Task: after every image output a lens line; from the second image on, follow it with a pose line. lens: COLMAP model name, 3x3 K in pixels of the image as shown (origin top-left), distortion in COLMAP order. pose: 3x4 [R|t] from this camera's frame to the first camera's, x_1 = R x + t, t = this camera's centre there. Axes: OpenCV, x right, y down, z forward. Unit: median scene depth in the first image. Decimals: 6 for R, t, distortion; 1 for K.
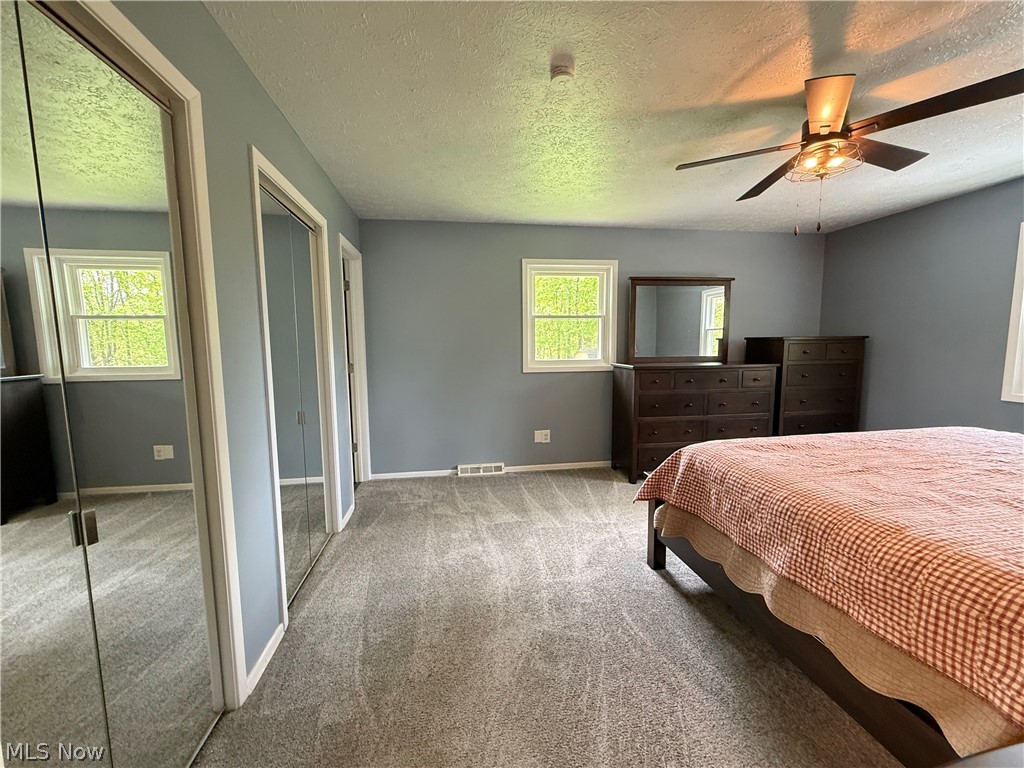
lens RADIAL K [[409.7, 0, 514.7], [0, 409.7, 386.2], [0, 0, 1]] dist [0.001128, 0.000085]
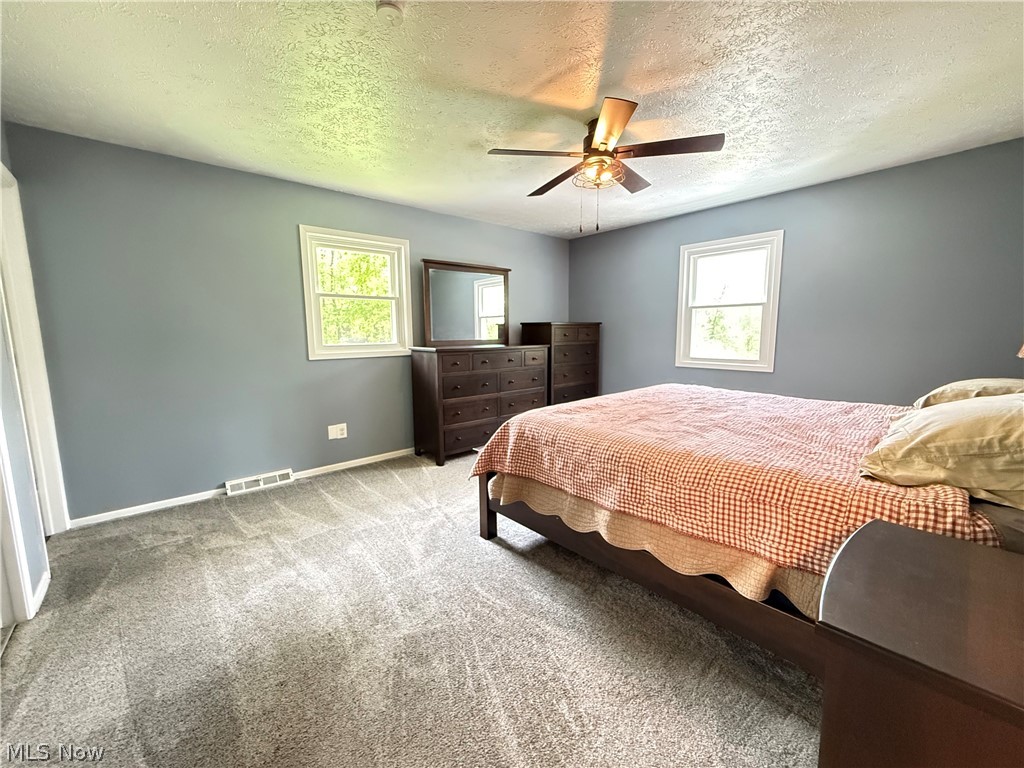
lens RADIAL K [[409.7, 0, 513.3], [0, 409.7, 385.9], [0, 0, 1]] dist [0.001128, 0.000085]
pose [[0.842343, -0.069063, 0.534498, -0.142258], [0.057273, 0.997610, 0.038644, 0.020859], [-0.535890, -0.001939, 0.844286, 0.089272]]
